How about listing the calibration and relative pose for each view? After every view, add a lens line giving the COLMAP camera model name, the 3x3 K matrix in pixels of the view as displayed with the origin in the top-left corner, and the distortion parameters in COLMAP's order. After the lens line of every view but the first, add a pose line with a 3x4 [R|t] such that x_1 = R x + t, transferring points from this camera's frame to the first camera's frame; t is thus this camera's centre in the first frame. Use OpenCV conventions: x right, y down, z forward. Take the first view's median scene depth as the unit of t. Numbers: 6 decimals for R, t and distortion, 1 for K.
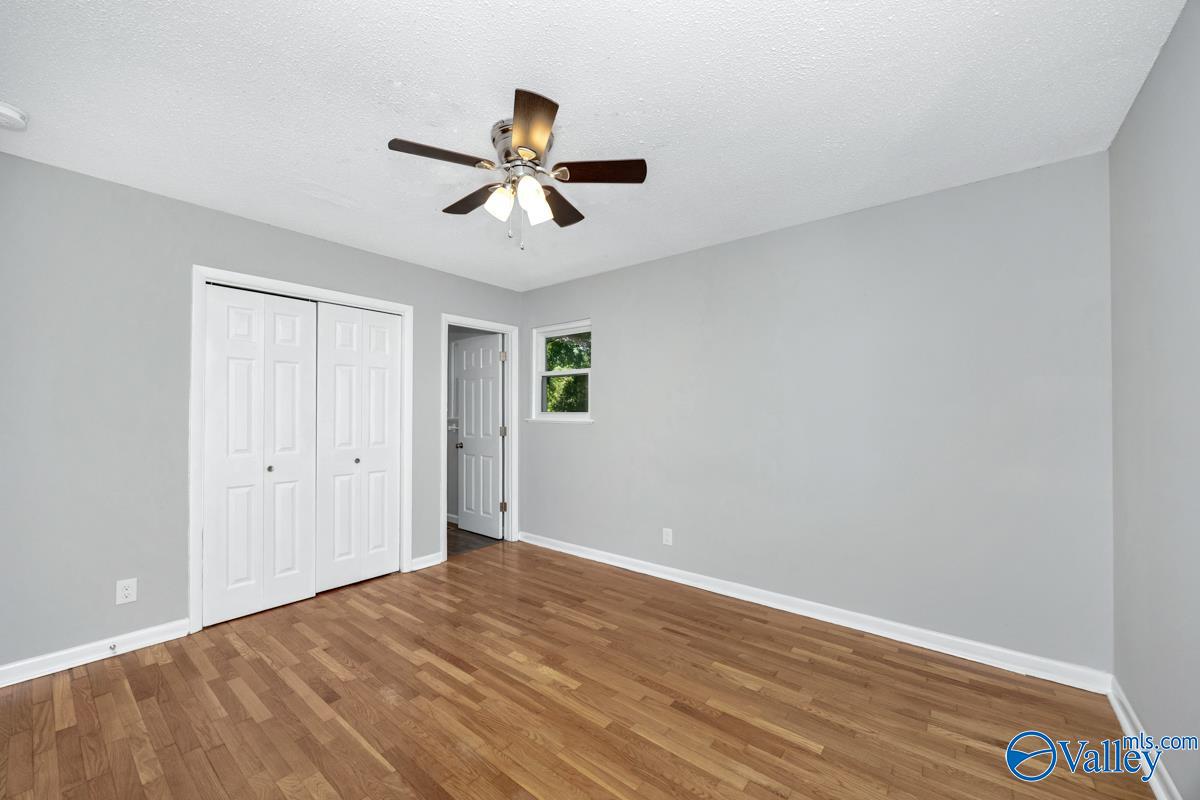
lens RADIAL K [[461.4, 0, 600.0], [0, 461.4, 400.0], [0, 0, 1]] dist [-0.000918, 0.000033]
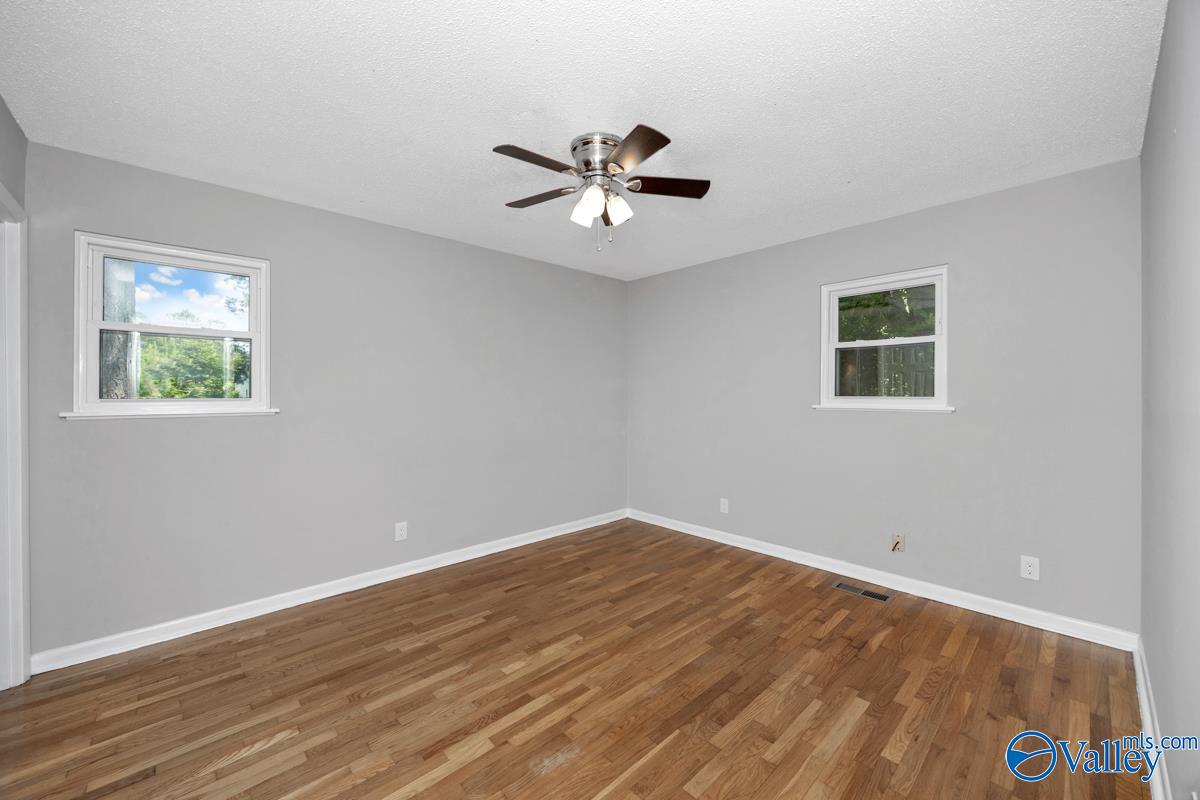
lens RADIAL K [[461.4, 0, 600.0], [0, 461.4, 400.0], [0, 0, 1]] dist [-0.000918, 0.000033]
pose [[0.139222, -0.015701, 0.990137, -1.073451], [-0.025887, 0.999475, 0.019489, 0.006619], [-0.989923, -0.028345, 0.138743, 0.737196]]
